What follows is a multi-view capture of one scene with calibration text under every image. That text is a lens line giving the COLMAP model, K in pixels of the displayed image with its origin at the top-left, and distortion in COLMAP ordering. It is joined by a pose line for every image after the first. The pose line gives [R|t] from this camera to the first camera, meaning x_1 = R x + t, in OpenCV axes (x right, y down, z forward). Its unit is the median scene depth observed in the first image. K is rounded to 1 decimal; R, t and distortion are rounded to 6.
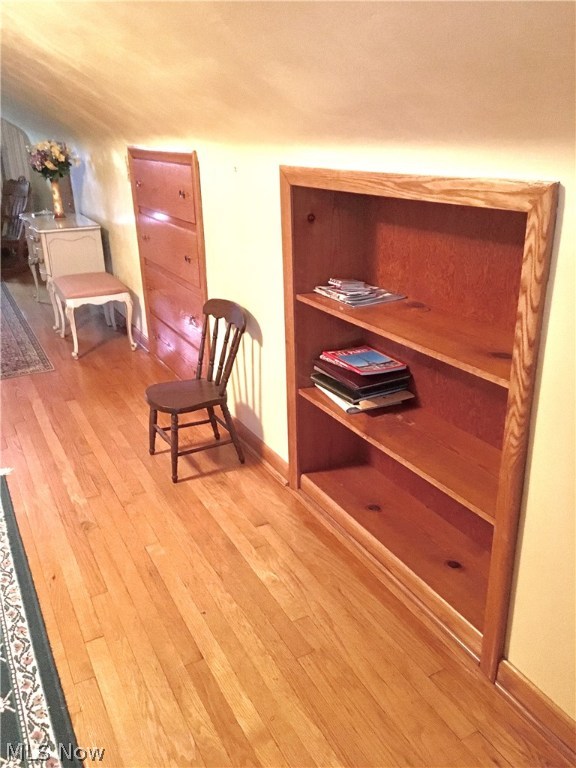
lens RADIAL K [[652.1, 0, 288.0], [0, 652.1, 384.0], [0, 0, 1]] dist [0.036326, -0.016551]
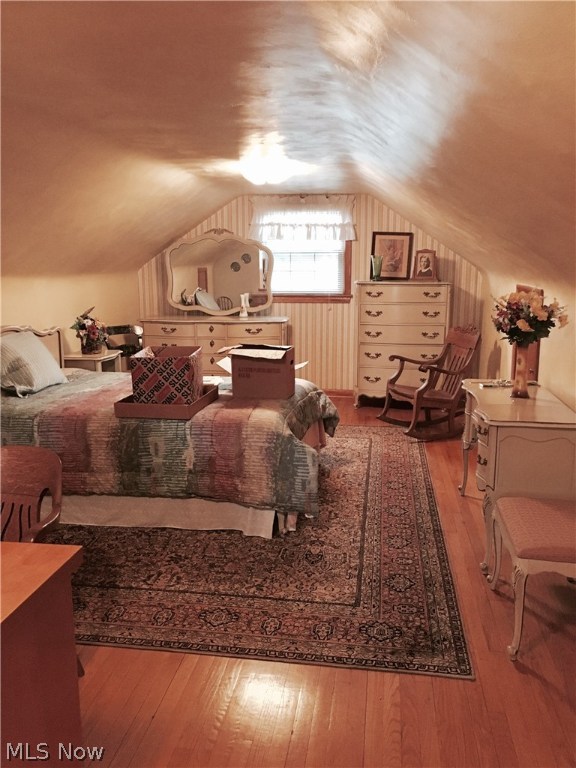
lens RADIAL K [[652.1, 0, 288.0], [0, 652.1, 384.0], [0, 0, 1]] dist [0.036326, -0.016551]
pose [[0.809101, 0.121915, -0.574885, -0.190940], [-0.225097, 0.967931, -0.111536, -0.169551], [0.542851, 0.219649, 0.810597, 0.394432]]
